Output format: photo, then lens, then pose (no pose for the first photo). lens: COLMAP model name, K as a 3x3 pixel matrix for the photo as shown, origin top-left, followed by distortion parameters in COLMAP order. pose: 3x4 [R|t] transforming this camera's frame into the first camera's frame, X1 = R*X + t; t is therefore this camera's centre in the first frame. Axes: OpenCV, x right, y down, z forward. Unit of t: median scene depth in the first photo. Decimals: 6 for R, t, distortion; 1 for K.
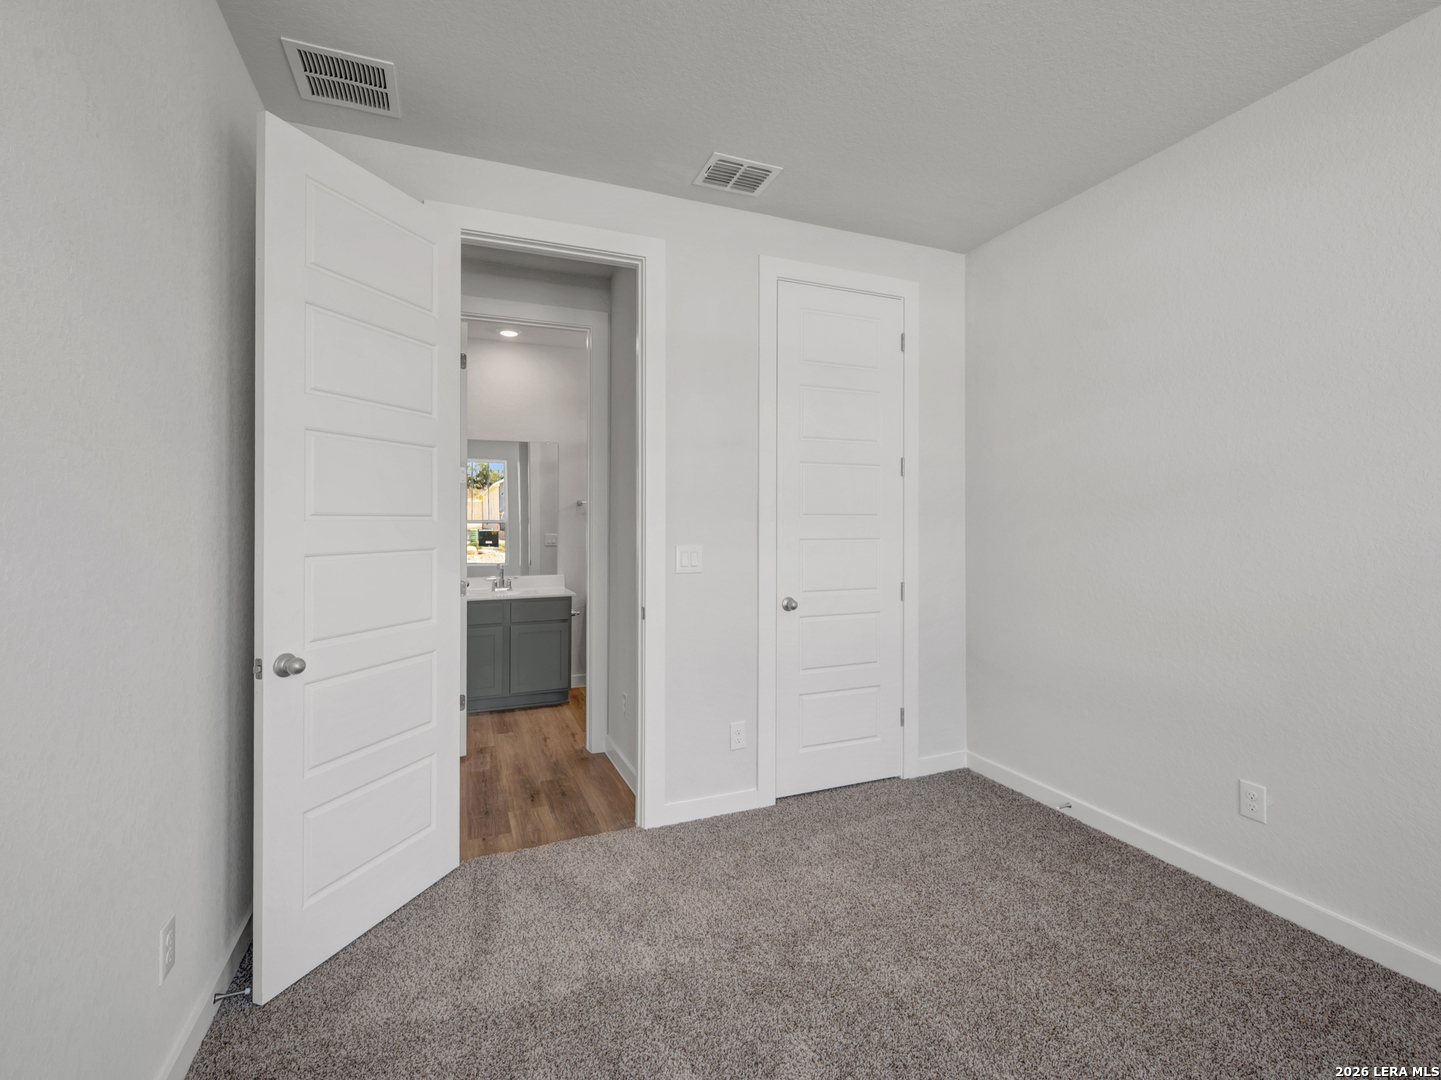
lens RADIAL K [[645.8, 0, 725.0], [0, 645.8, 541.3], [0, 0, 1]] dist [0.001095, -0.000093]
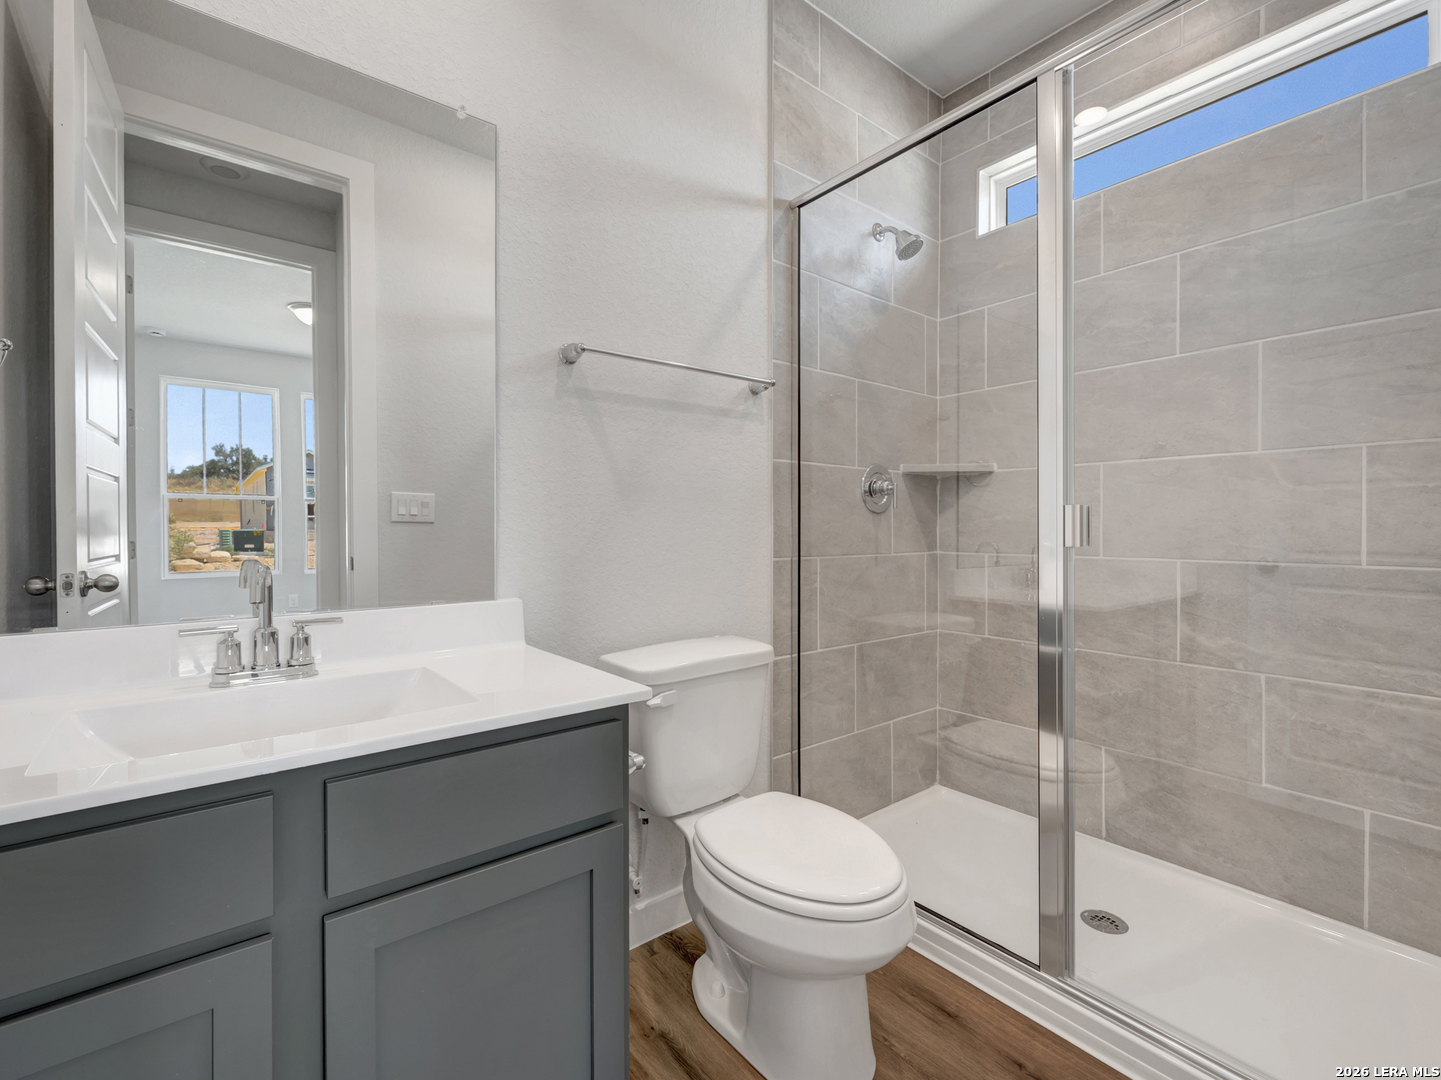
lens RADIAL K [[645.8, 0, 725.0], [0, 645.8, 541.3], [0, 0, 1]] dist [0.001095, -0.000093]
pose [[0.960634, -0.000467, 0.277817, -0.457750], [0.003080, 0.999955, -0.008971, 0.056472], [-0.277800, 0.009473, 0.960592, 1.331102]]
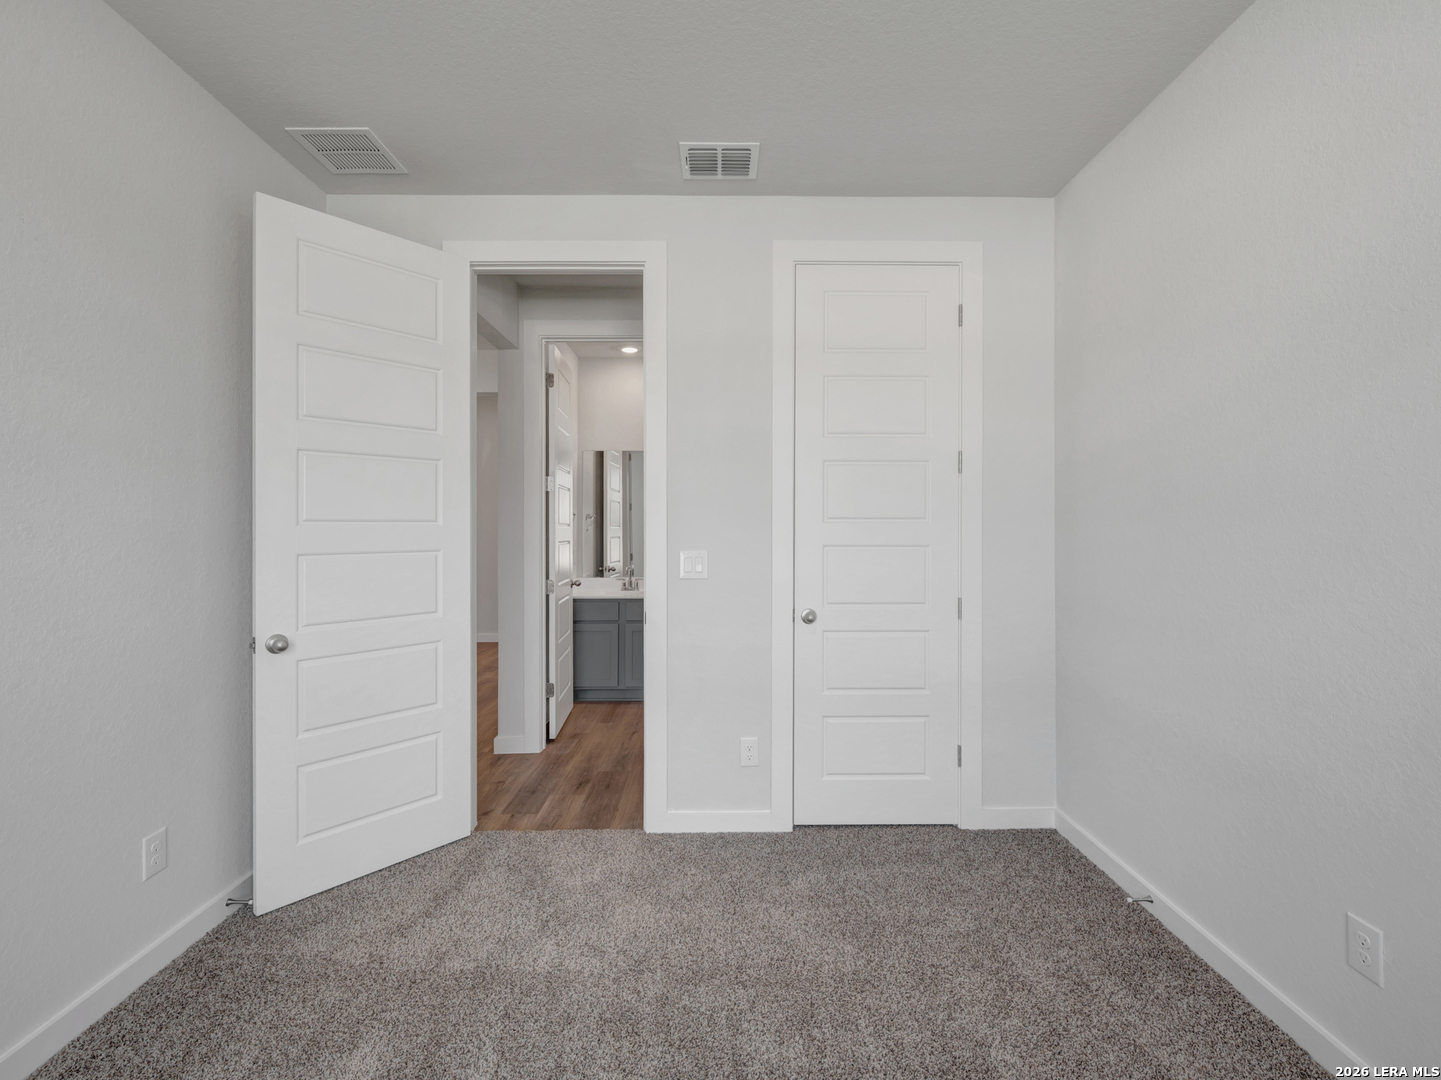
lens RADIAL K [[643.1, 0, 719.4], [0, 643.1, 547.5], [0, 0, 1]] dist [-0.001203, -0.000457]
pose [[0.929566, 0.012829, -0.368433, 0.325070], [-0.011675, 0.999917, 0.005361, -0.004060], [0.368471, -0.000682, 0.929639, 0.107153]]
